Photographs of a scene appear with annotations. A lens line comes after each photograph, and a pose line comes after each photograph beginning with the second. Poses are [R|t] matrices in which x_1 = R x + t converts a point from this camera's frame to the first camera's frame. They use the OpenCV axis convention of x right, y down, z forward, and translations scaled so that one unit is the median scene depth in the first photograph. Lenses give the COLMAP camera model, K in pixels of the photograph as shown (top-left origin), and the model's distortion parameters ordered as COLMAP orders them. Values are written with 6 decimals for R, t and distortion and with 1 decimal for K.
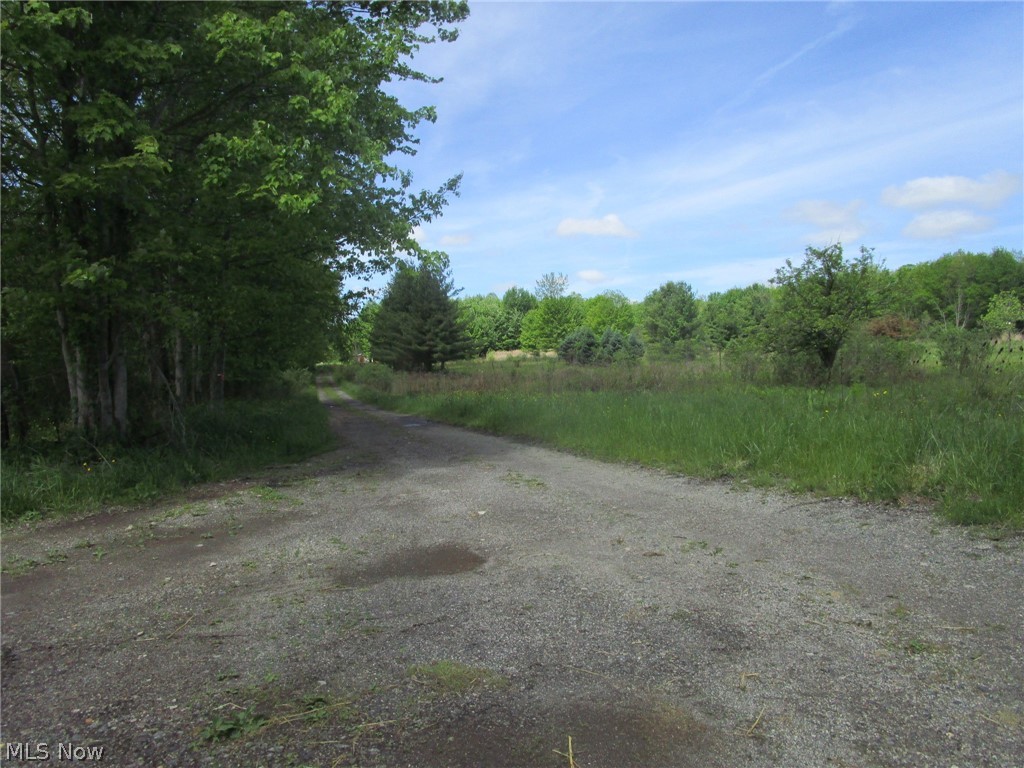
lens RADIAL K [[735.4, 0, 513.9], [0, 735.4, 388.5], [0, 0, 1]] dist [-0.035711, 0.017168]
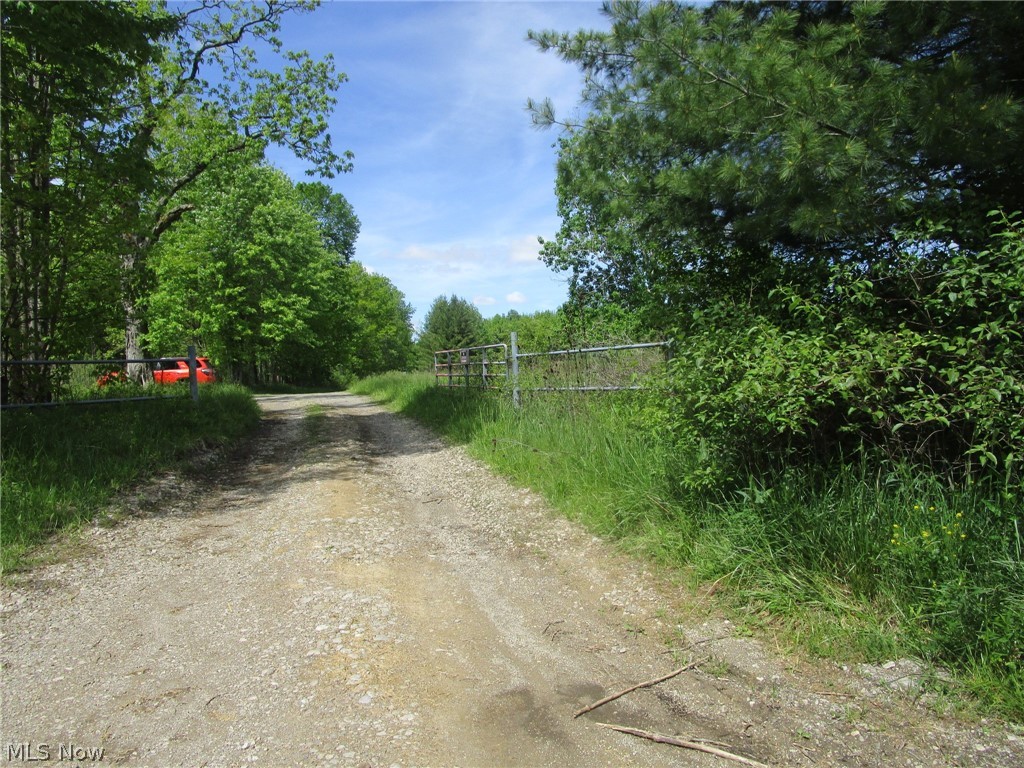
lens RADIAL K [[735.4, 0, 512.6], [0, 735.4, 383.6], [0, 0, 1]] dist [-0.035711, 0.017168]
pose [[0.989515, 0.003908, -0.144377, 0.169524], [-0.006643, 0.999807, -0.018466, 0.012631], [0.144277, 0.019232, 0.989350, -0.309921]]
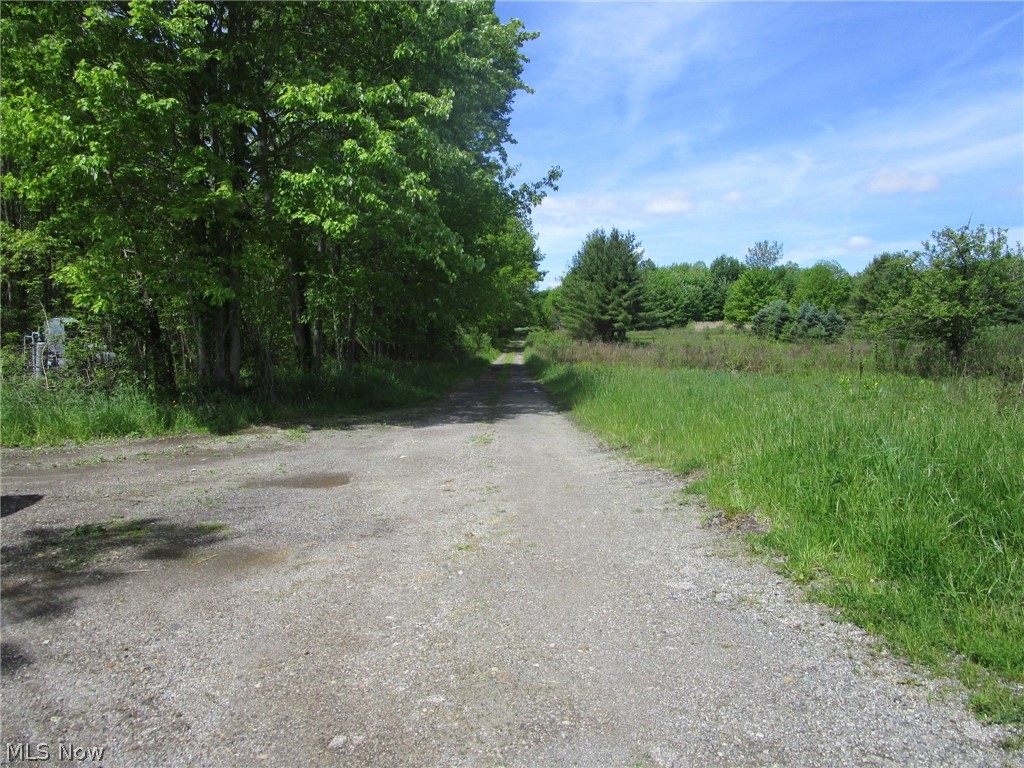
lens RADIAL K [[735.4, 0, 508.8], [0, 735.4, 385.7], [0, 0, 1]] dist [-0.035711, 0.017168]
pose [[0.957329, 0.058616, -0.282992, 0.034721], [-0.046778, 0.997731, 0.048414, -0.002493], [0.285188, -0.033110, 0.957900, -0.016176]]
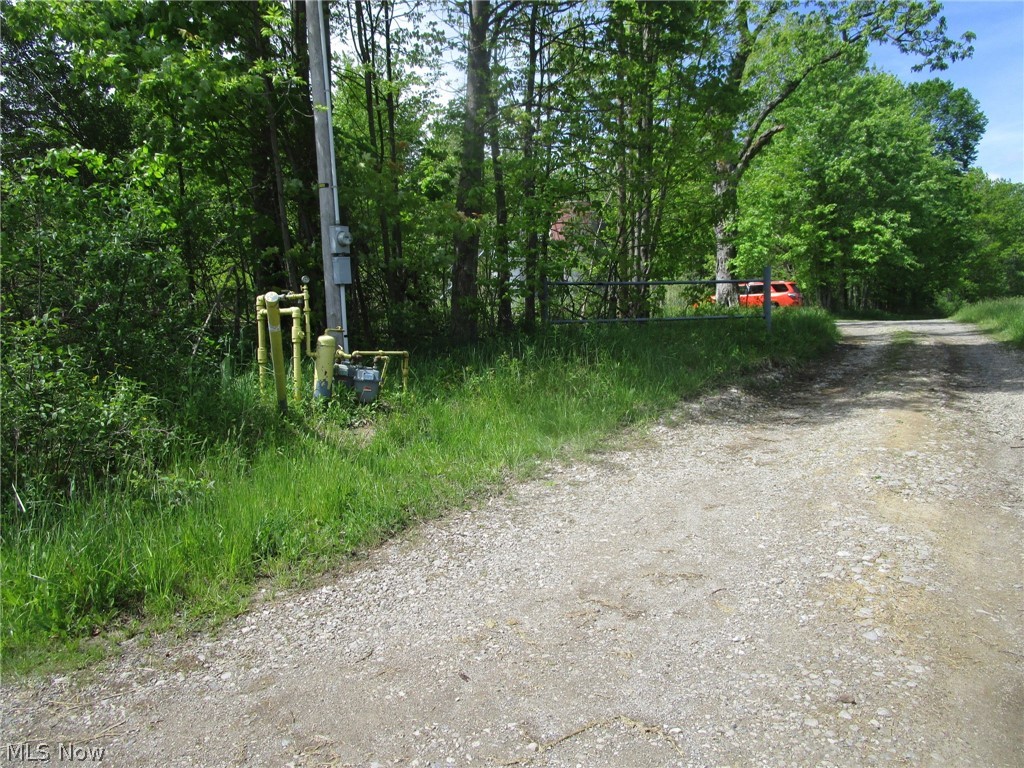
lens RADIAL K [[735.4, 0, 504.8], [0, 735.4, 386.0], [0, 0, 1]] dist [-0.035711, 0.017168]
pose [[0.604026, 0.099378, -0.790744, 0.171884], [-0.031412, 0.994393, 0.100977, 0.013433], [0.796345, -0.036154, 0.603761, -0.308006]]
